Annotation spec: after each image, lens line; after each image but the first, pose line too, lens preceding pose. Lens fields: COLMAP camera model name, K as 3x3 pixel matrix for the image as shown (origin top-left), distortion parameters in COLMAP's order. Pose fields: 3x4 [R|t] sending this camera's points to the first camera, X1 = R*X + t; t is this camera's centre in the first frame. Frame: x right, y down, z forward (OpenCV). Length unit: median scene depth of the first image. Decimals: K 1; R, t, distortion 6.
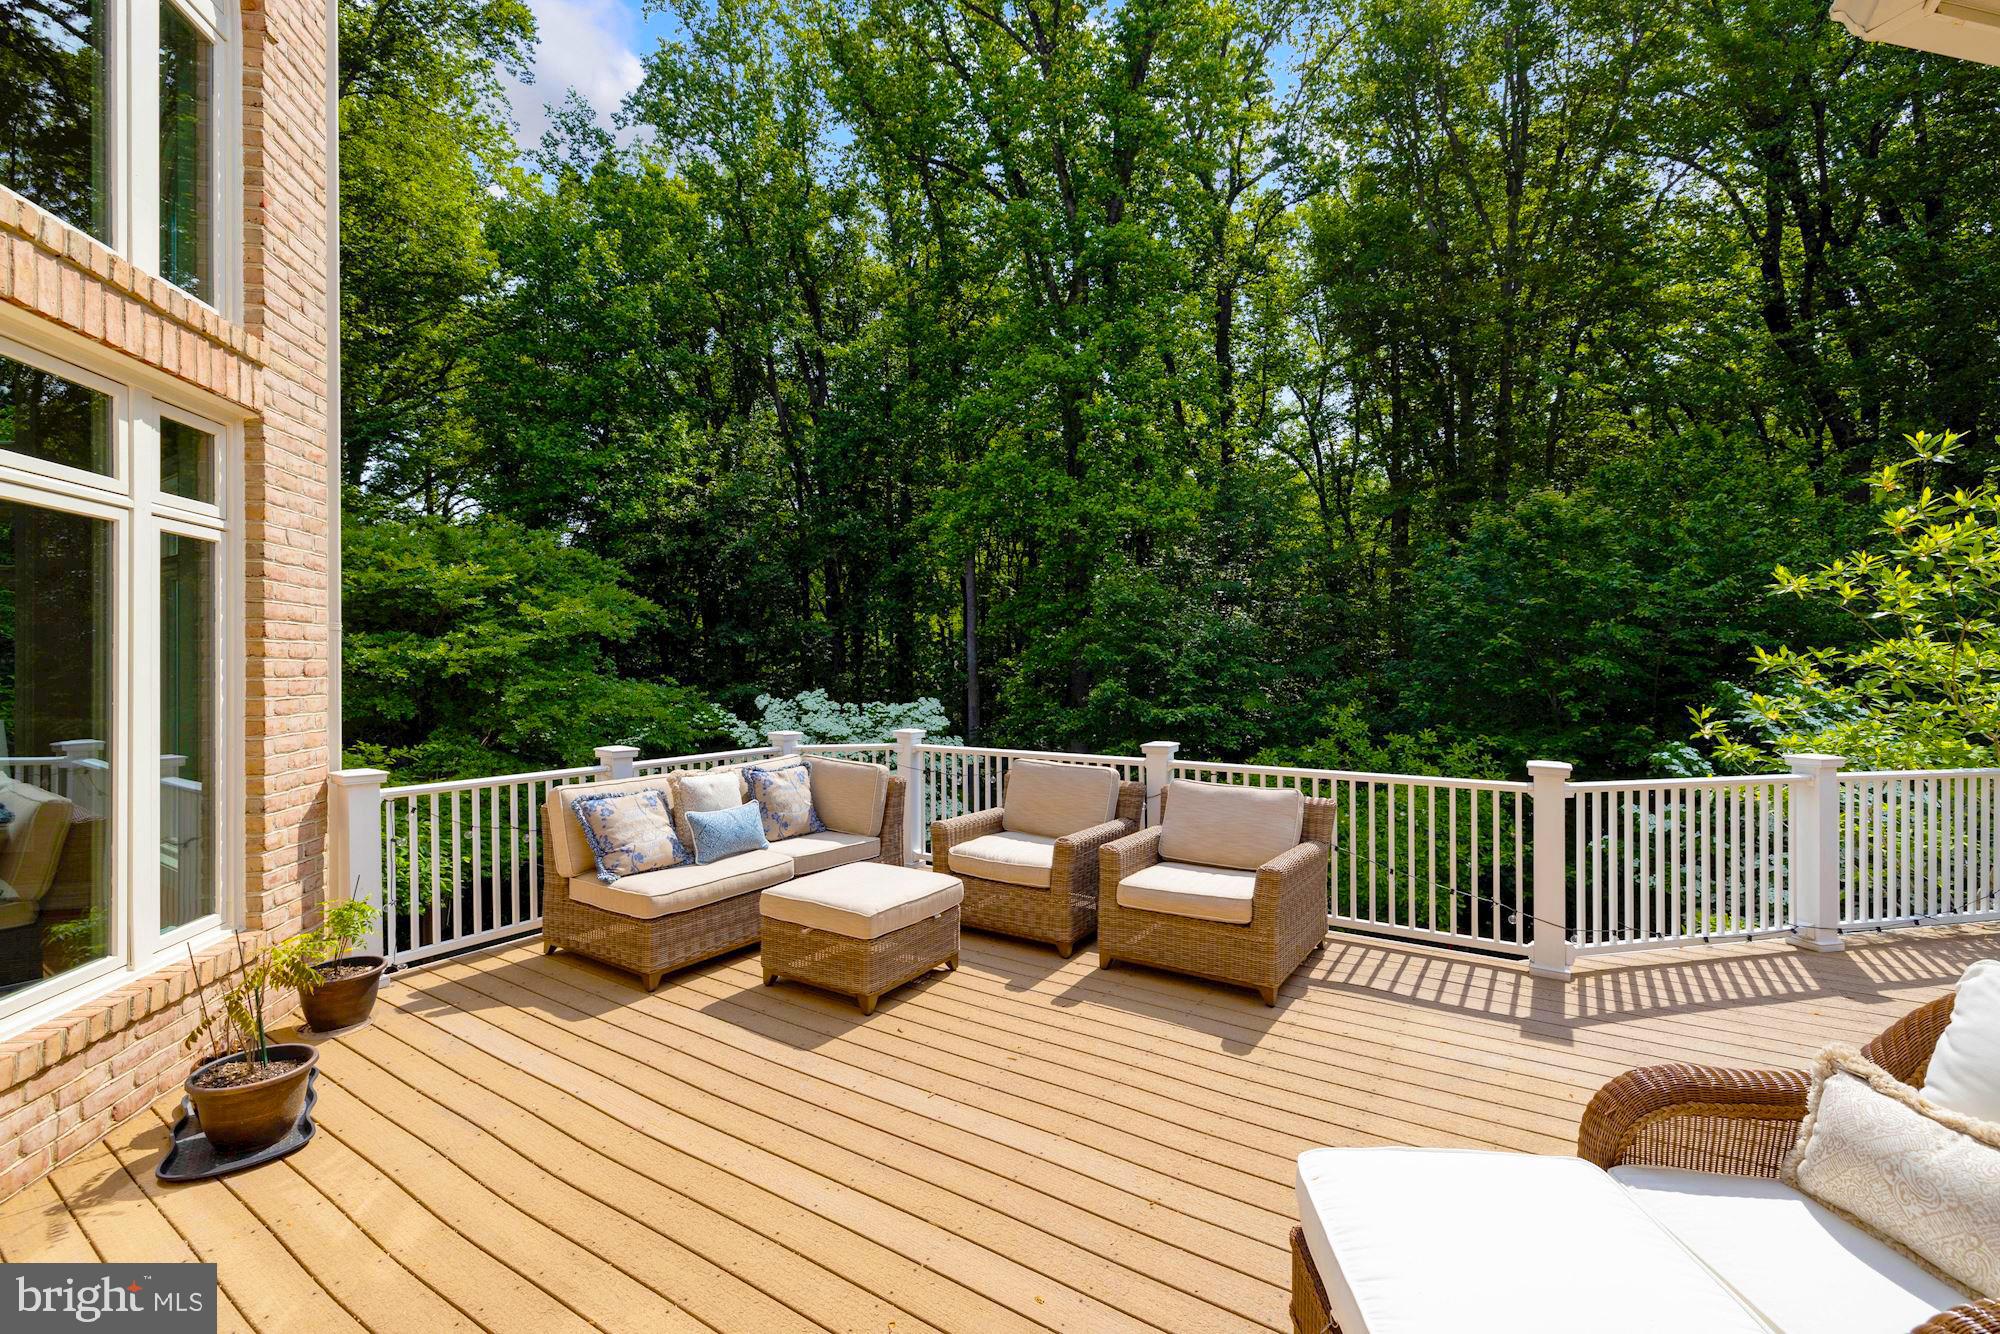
lens RADIAL K [[857.9, 0, 1005.6], [0, 857.9, 669.3], [0, 0, 1]] dist [-0.001248, -0.000570]
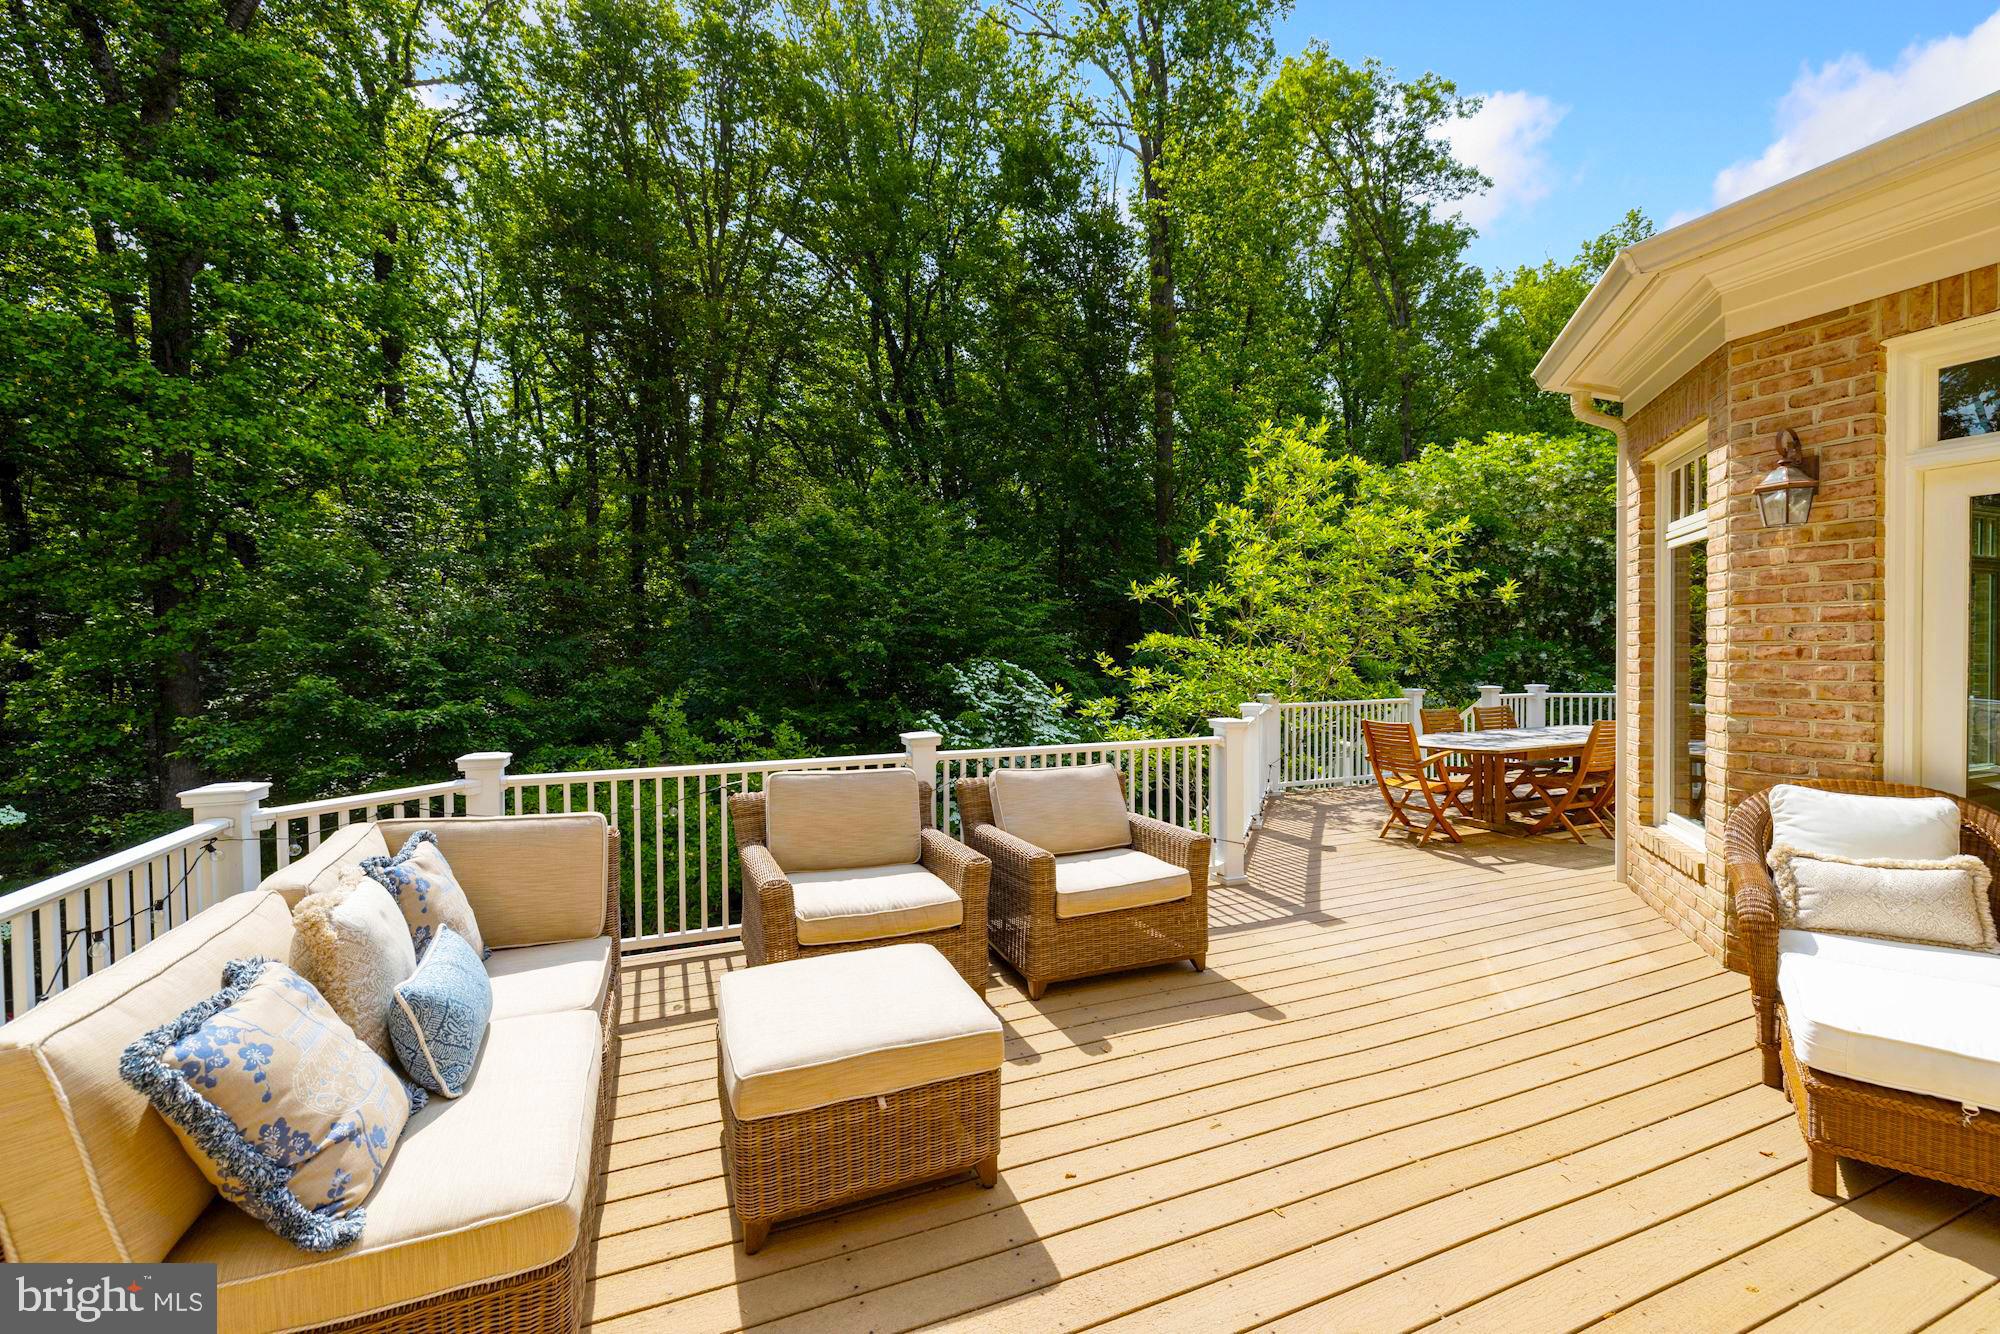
lens RADIAL K [[837.0, 0, 1000.0], [0, 837.0, 667.0], [0, 0, 1]] dist [0.001874, 0.000132]
pose [[0.563515, -0.019110, 0.825885, -0.621160], [0.019379, 0.999763, 0.009911, 0.015330], [-0.825879, 0.010419, 0.563752, 0.610314]]
